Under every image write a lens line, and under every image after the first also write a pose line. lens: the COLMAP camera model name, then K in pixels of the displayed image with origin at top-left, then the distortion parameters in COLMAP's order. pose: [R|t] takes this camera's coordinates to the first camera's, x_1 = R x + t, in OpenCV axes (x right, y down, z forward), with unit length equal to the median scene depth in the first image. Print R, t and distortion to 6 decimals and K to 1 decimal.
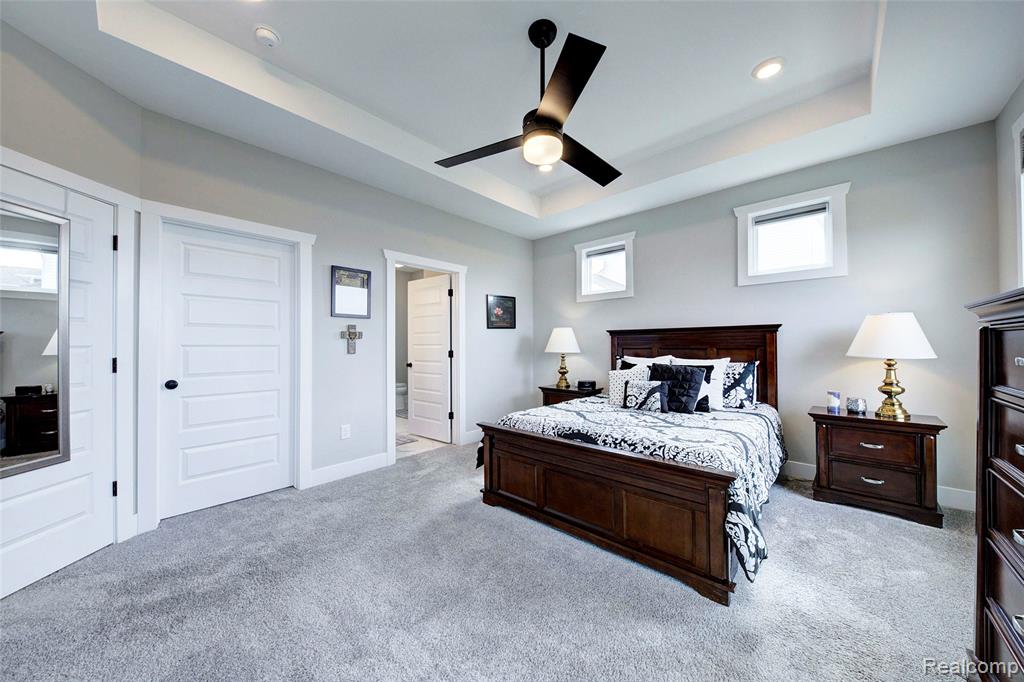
lens RADIAL K [[355.7, 0, 511.6], [0, 355.7, 338.2], [0, 0, 1]] dist [-0.000334, -0.000123]
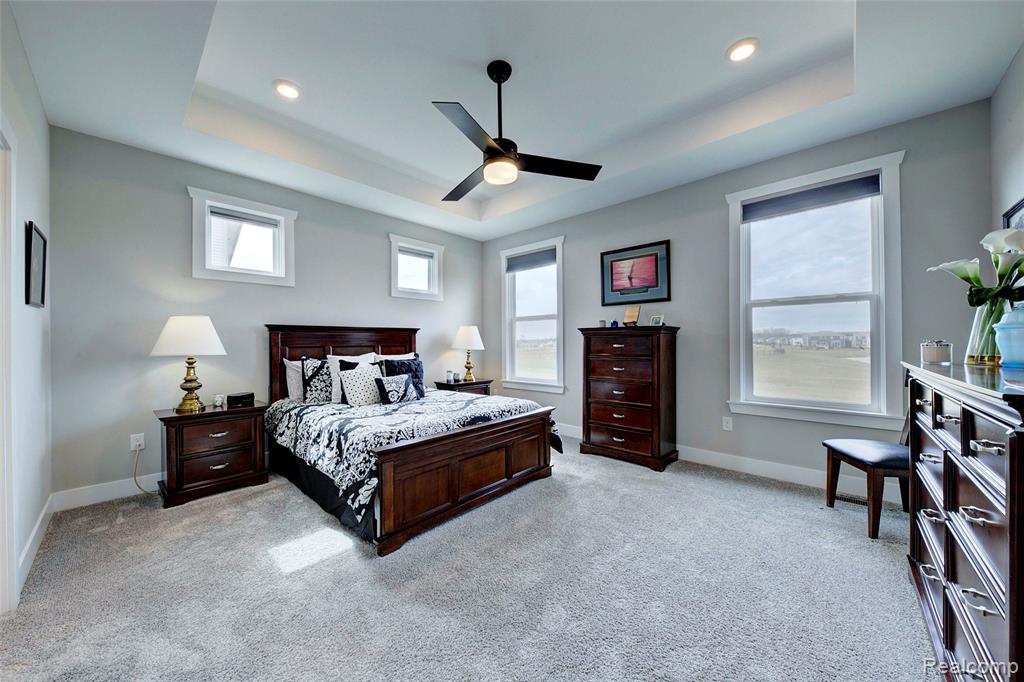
lens RADIAL K [[355.7, 0, 511.2], [0, 355.7, 344.7], [0, 0, 1]] dist [-0.000334, -0.000123]
pose [[-0.003059, -0.004896, 0.999983, -0.508699], [-0.013306, 0.999900, 0.004855, 0.010826], [-0.999907, -0.013291, -0.003124, 0.464025]]
